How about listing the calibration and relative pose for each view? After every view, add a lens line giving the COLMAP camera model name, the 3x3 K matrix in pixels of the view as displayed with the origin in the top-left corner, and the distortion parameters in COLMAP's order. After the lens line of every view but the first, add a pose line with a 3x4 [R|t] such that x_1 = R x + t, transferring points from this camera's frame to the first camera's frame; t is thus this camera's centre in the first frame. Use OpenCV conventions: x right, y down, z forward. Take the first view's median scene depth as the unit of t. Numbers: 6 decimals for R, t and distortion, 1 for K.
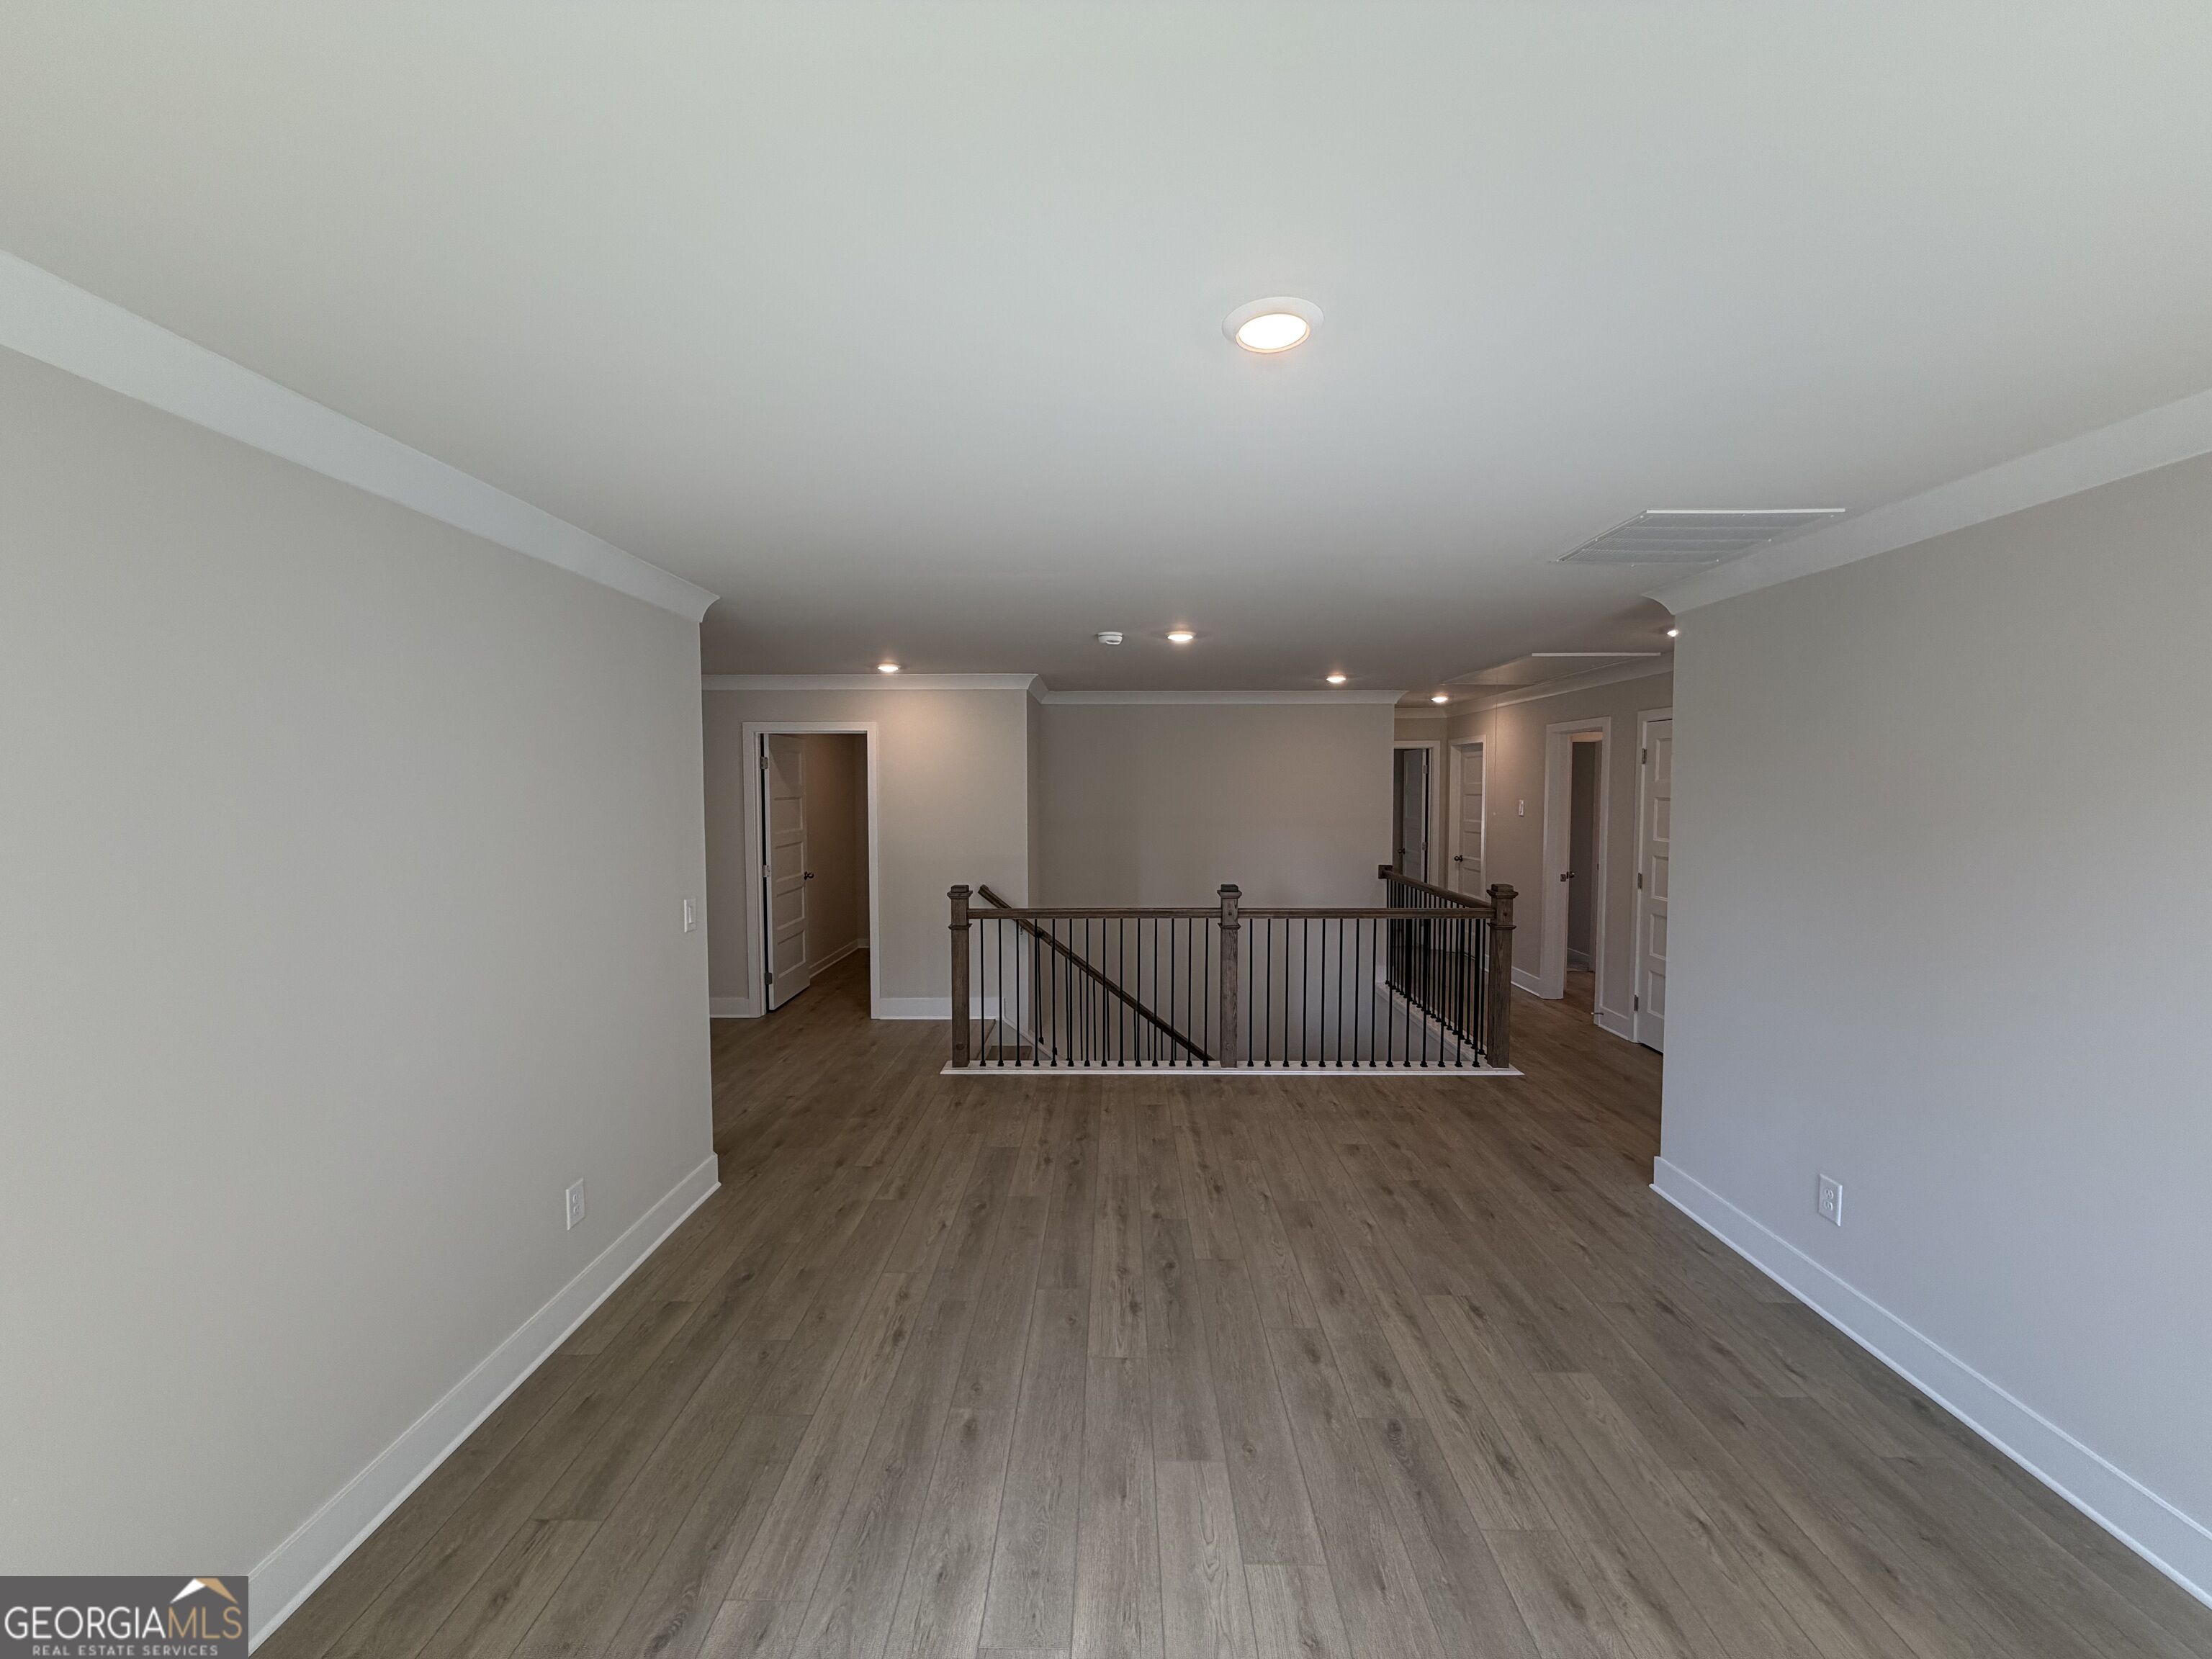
lens RADIAL K [[869.6, 0, 1098.1], [0, 869.6, 828.2], [0, 0, 1]] dist [0.000263, 0.000121]
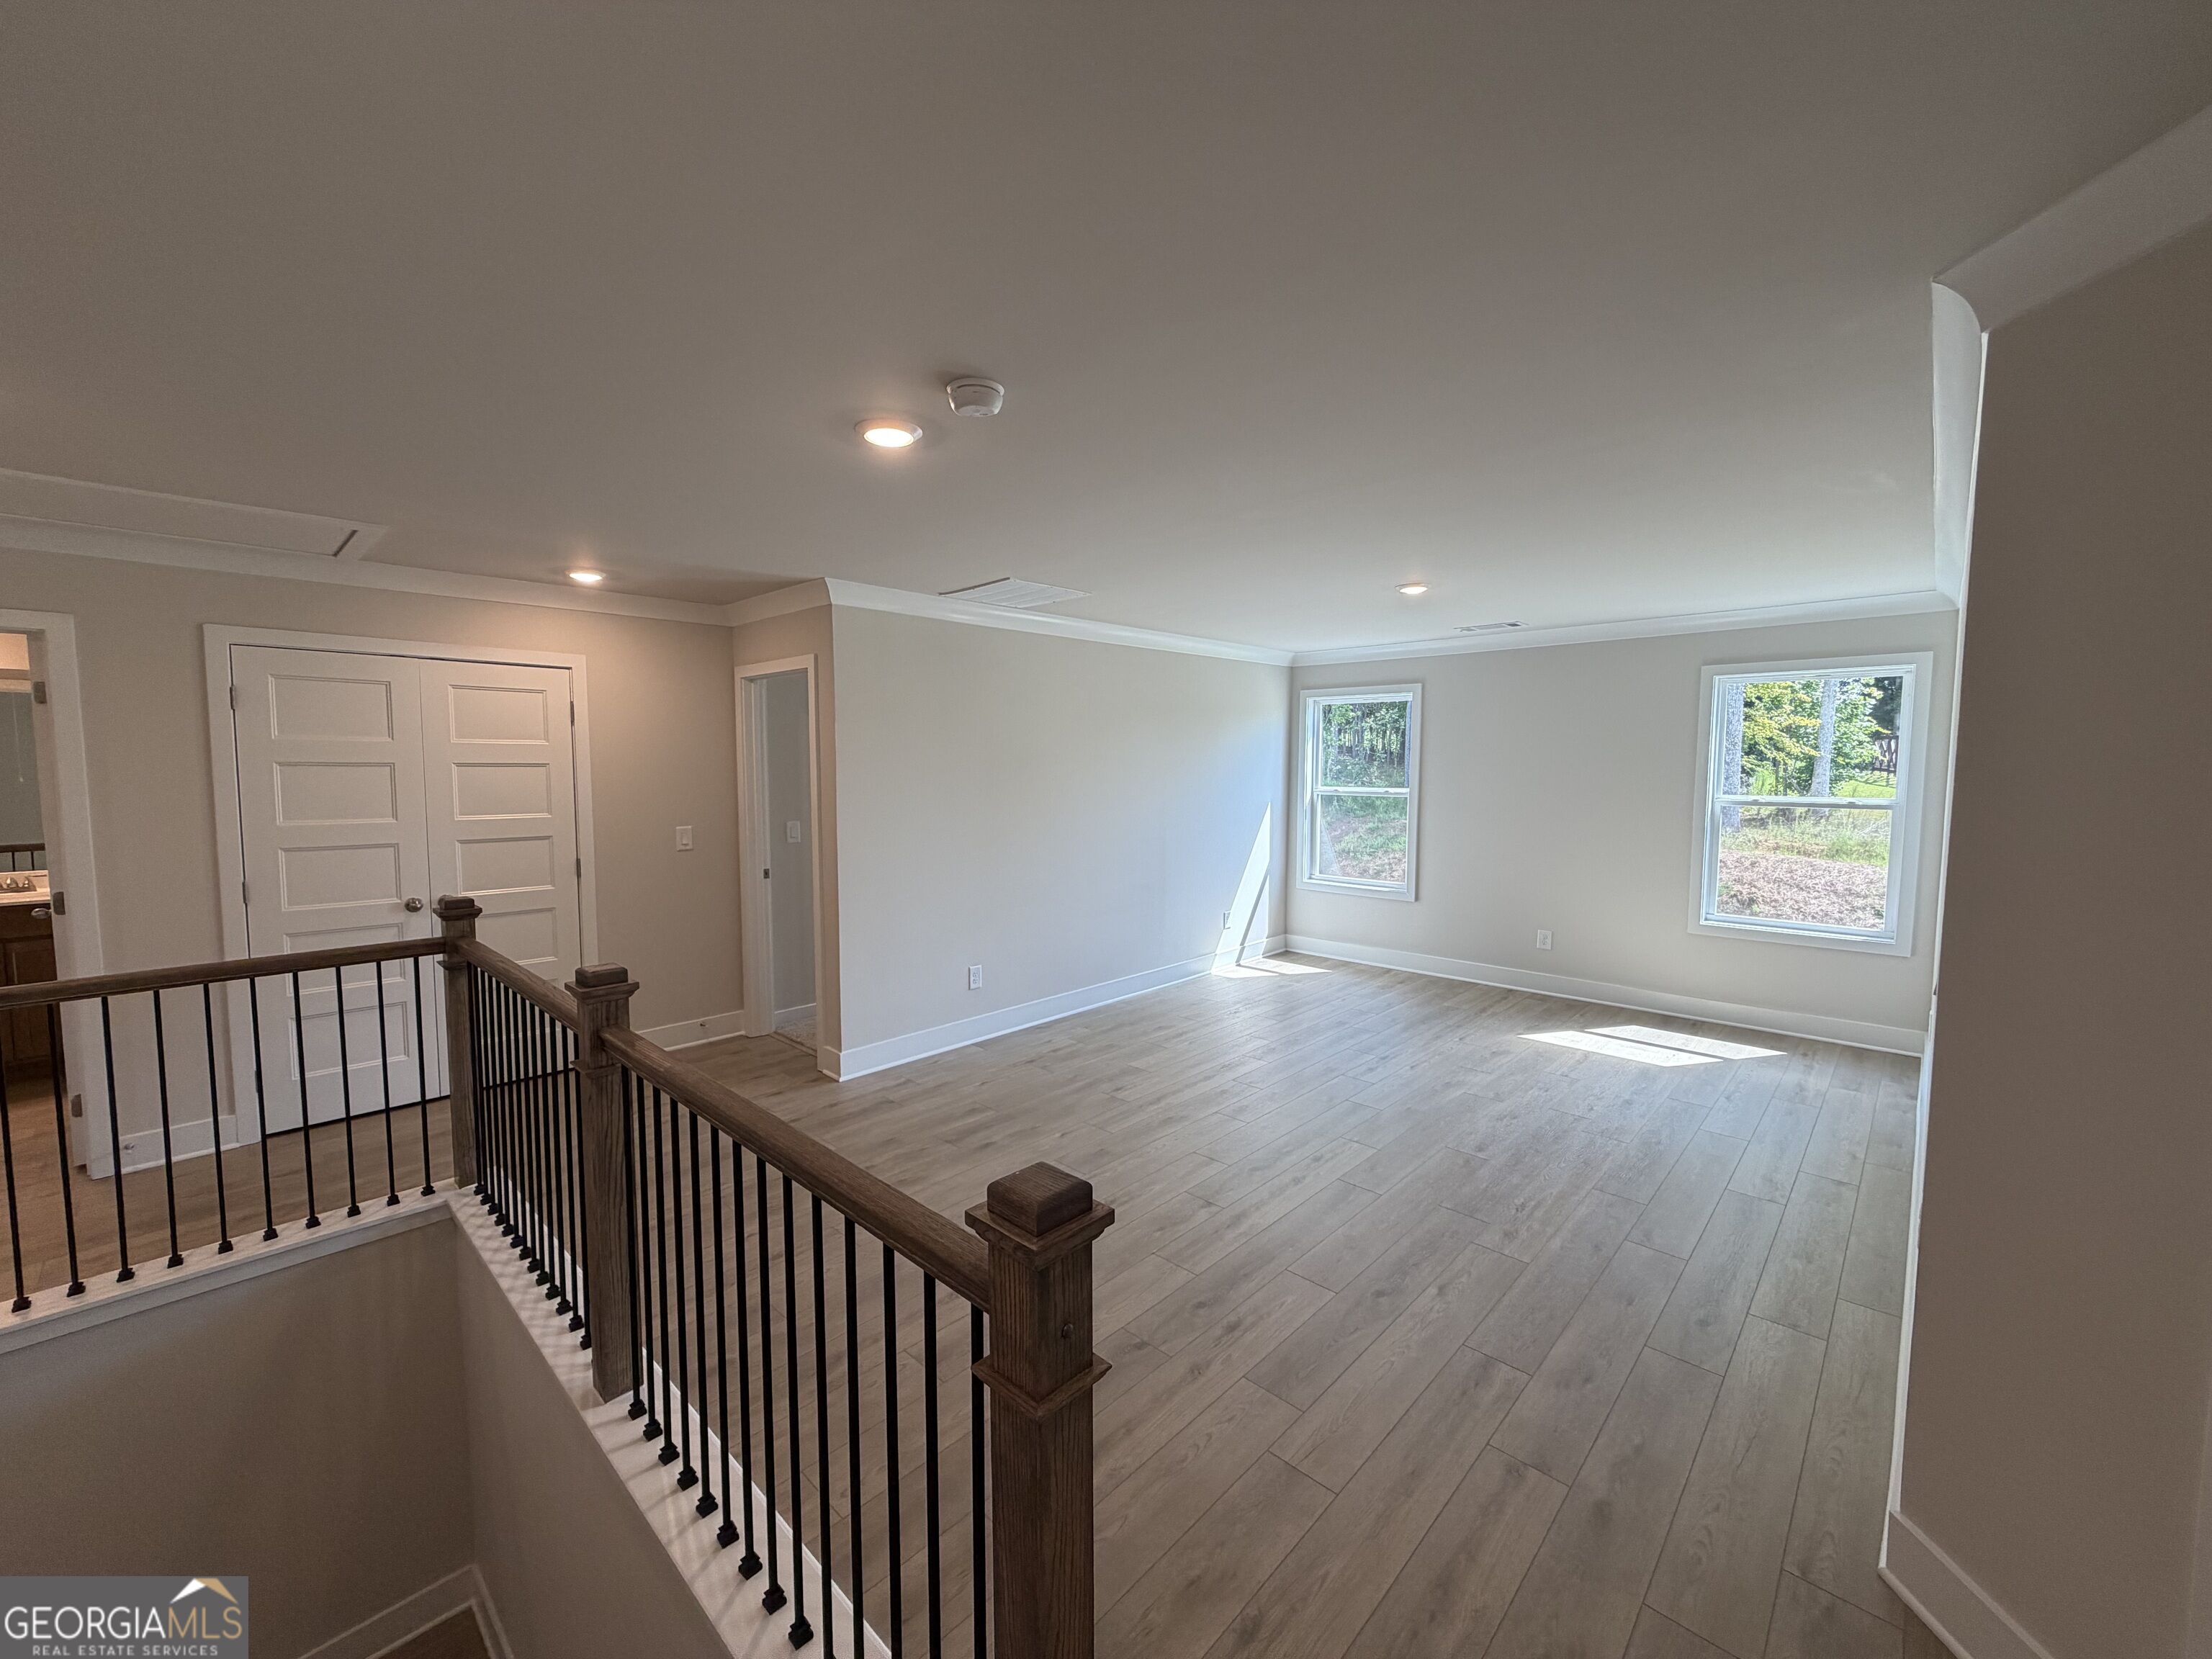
lens RADIAL K [[881.6, 0, 1099.0], [0, 881.6, 830.1], [0, 0, 1]] dist [0.000254, 0.000521]
pose [[-0.735763, -0.047984, 0.675537, -0.496670], [0.036032, 0.993300, 0.109799, -0.060626], [-0.676280, 0.105127, -0.729104, 1.849653]]
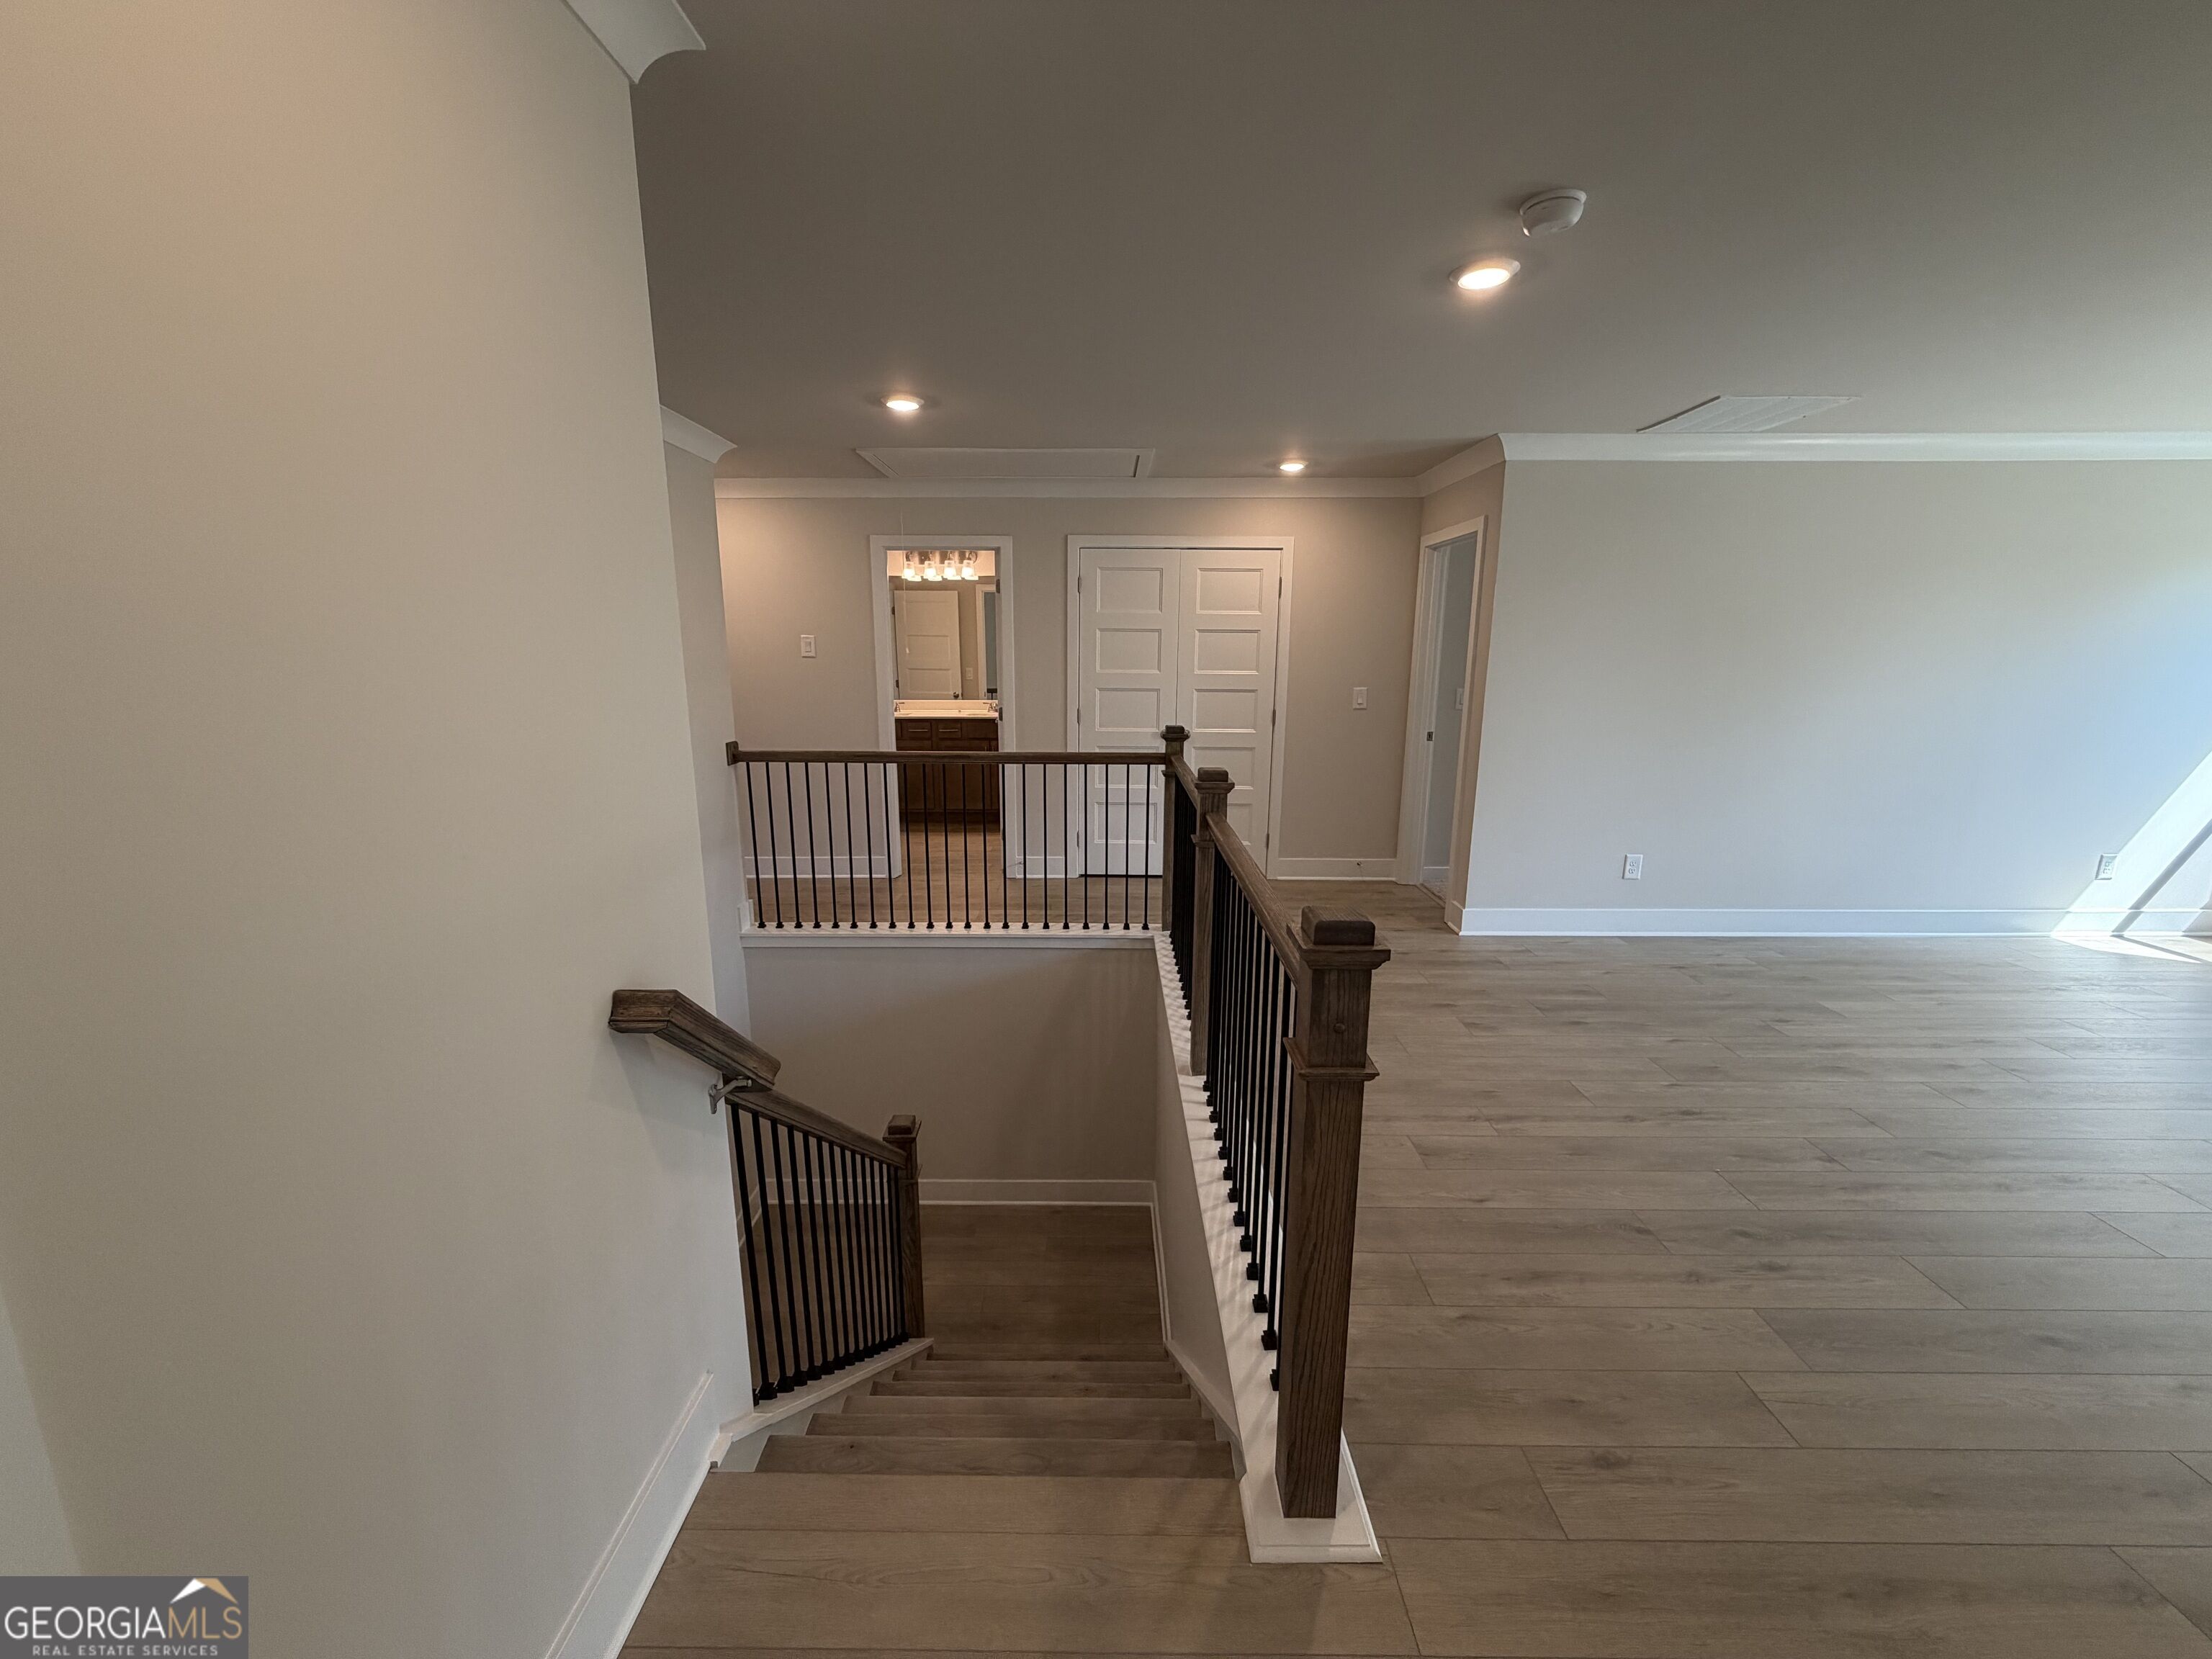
lens RADIAL K [[881.6, 0, 1099.0], [0, 881.6, 830.1], [0, 0, 1]] dist [0.000254, 0.000521]
pose [[-0.012203, -0.201080, 0.979499, -0.670107], [0.046470, 0.978399, 0.201433, -0.022581], [-0.998845, 0.047975, -0.002595, 1.748436]]
